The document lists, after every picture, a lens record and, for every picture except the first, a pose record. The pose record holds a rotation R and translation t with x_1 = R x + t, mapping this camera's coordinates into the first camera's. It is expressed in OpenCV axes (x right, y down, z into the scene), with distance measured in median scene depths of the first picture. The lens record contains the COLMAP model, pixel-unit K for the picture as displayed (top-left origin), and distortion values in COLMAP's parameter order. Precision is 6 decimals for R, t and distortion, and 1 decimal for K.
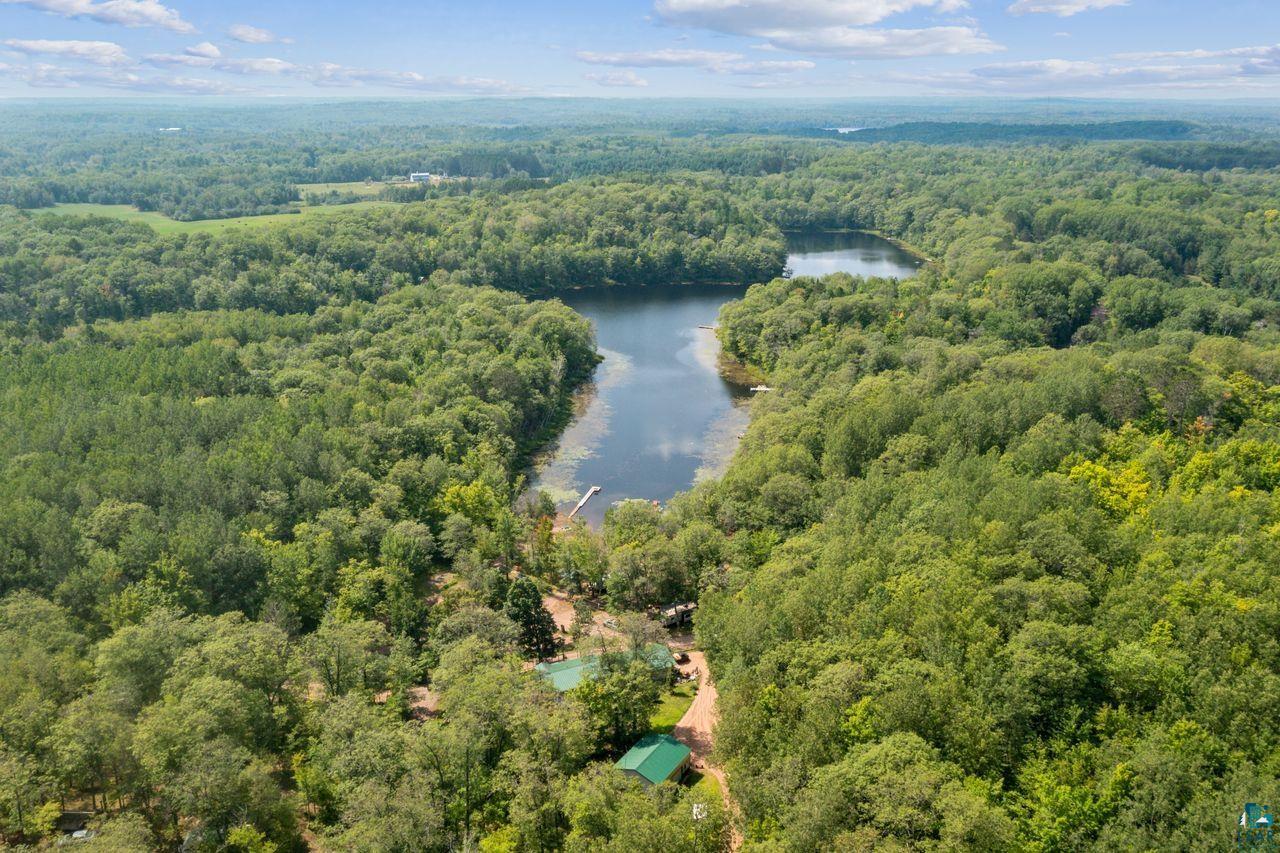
lens RADIAL K [[1004.3, 0, 640.0], [0, 1004.3, 426.5], [0, 0, 1]] dist [-0.006481, 0.002876]
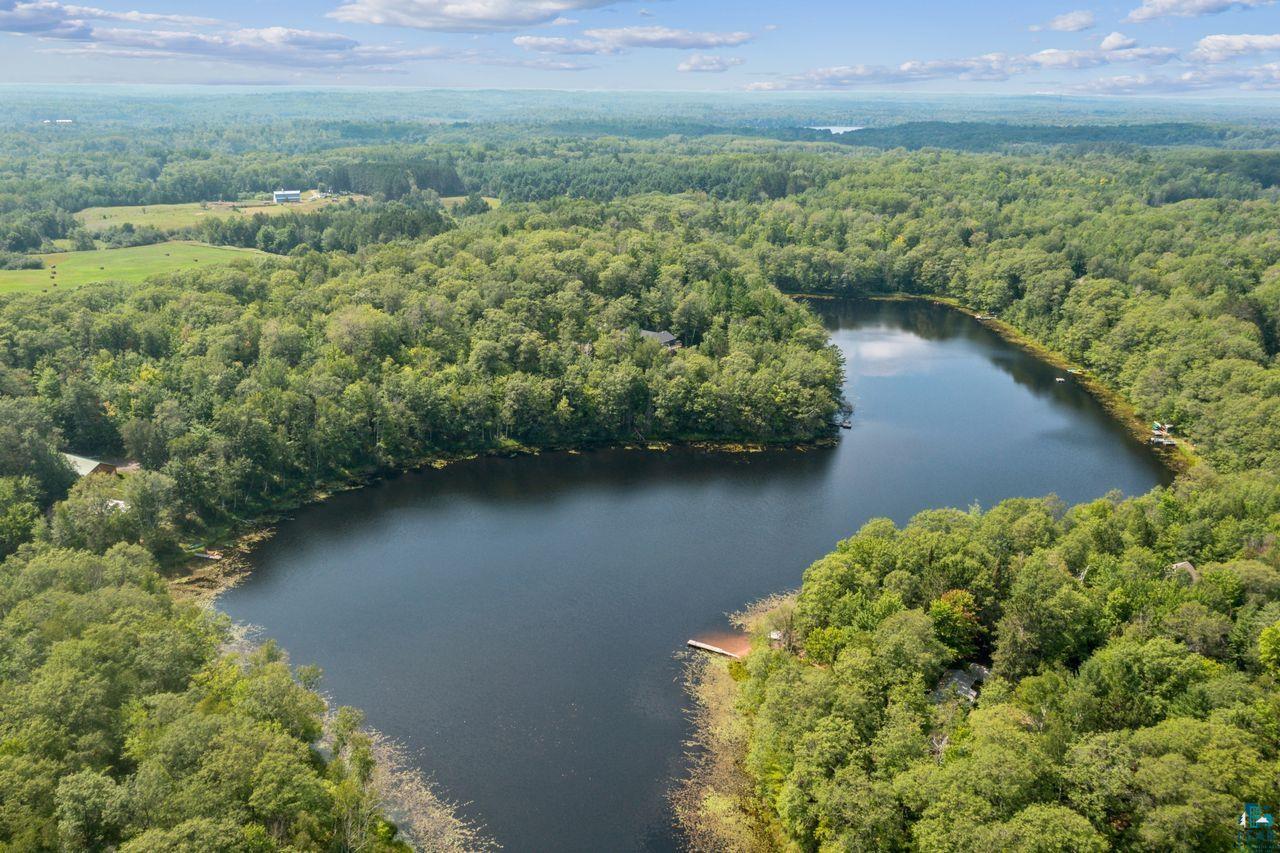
lens RADIAL K [[1063.9, 0, 640.2], [0, 1063.9, 409.5], [0, 0, 1]] dist [-0.004854, 0.001074]
pose [[0.999499, 0.000624, 0.031649, 0.019702], [0.000191, 0.999669, -0.025744, -0.145830], [-0.031655, 0.025737, 0.999167, 0.447684]]
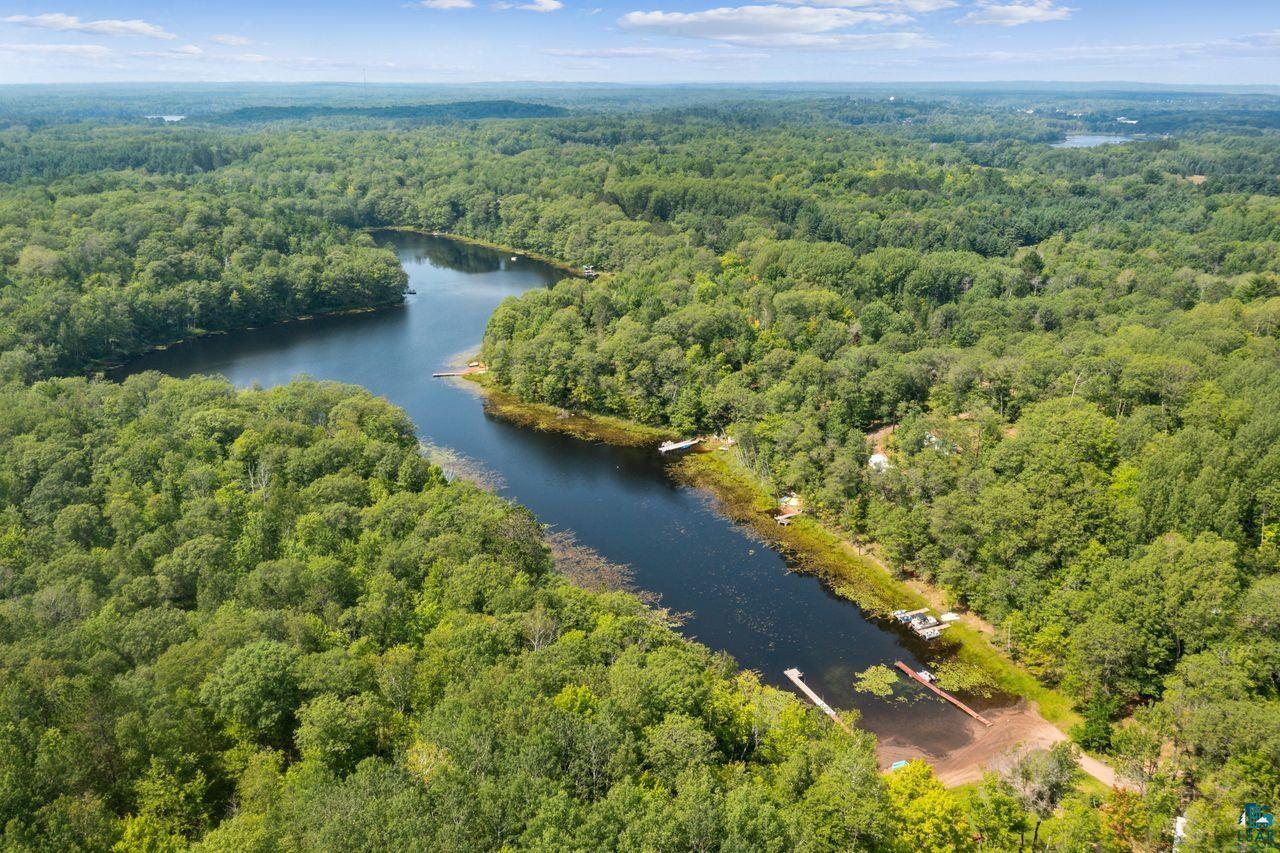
lens RADIAL K [[1004.3, 0, 640.0], [0, 1004.3, 426.5], [0, 0, 1]] dist [-0.006481, 0.002876]
pose [[0.786824, -0.204968, 0.582148, -0.206814], [0.197055, 0.977304, 0.077761, -0.071611], [-0.584874, 0.053531, 0.809356, 0.248491]]
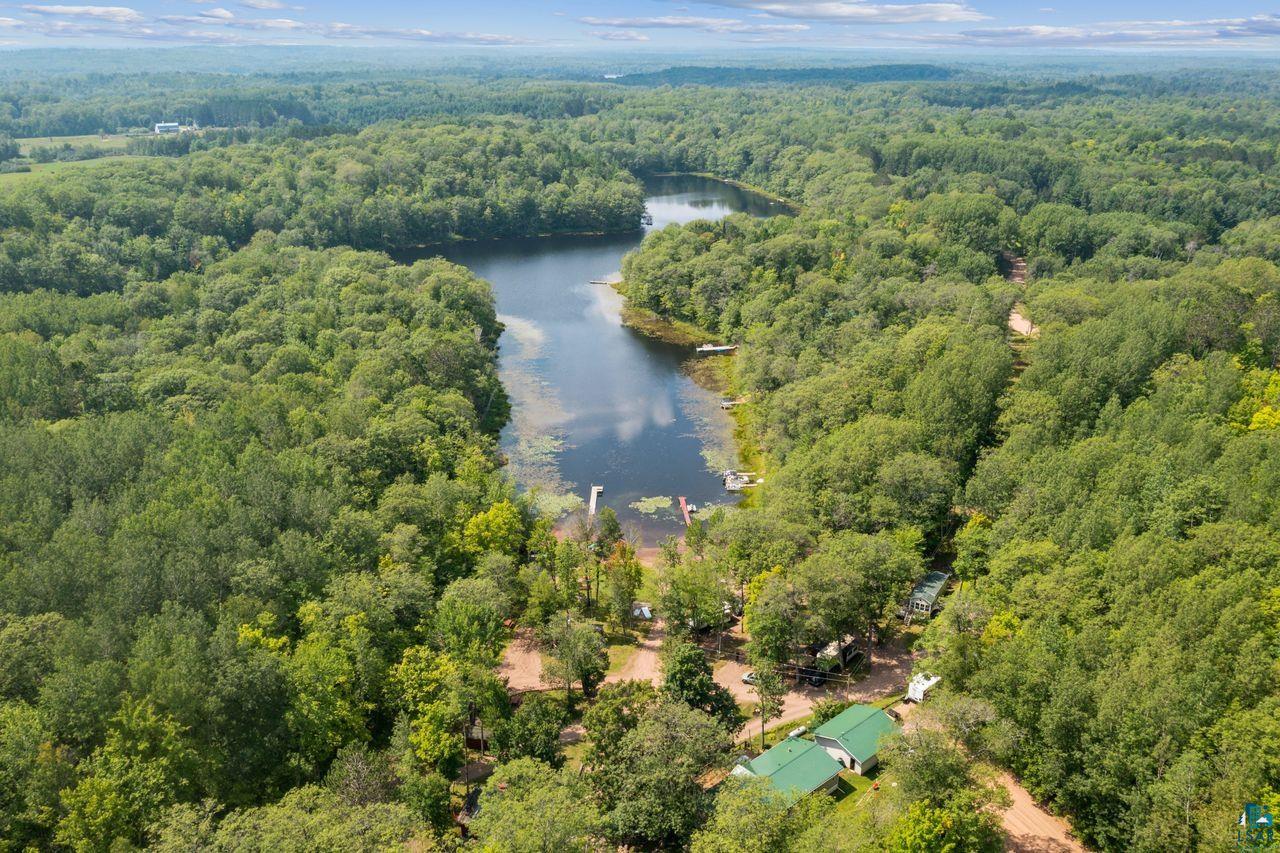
lens RADIAL K [[1009.4, 0, 665.5], [0, 1009.4, 448.3], [0, 0, 1]] dist [-0.009188, 0.011191]
pose [[0.965358, -0.095274, 0.242914, -0.084210], [0.079848, 0.994160, 0.072600, -0.011113], [-0.248412, -0.050689, 0.967327, 0.097891]]
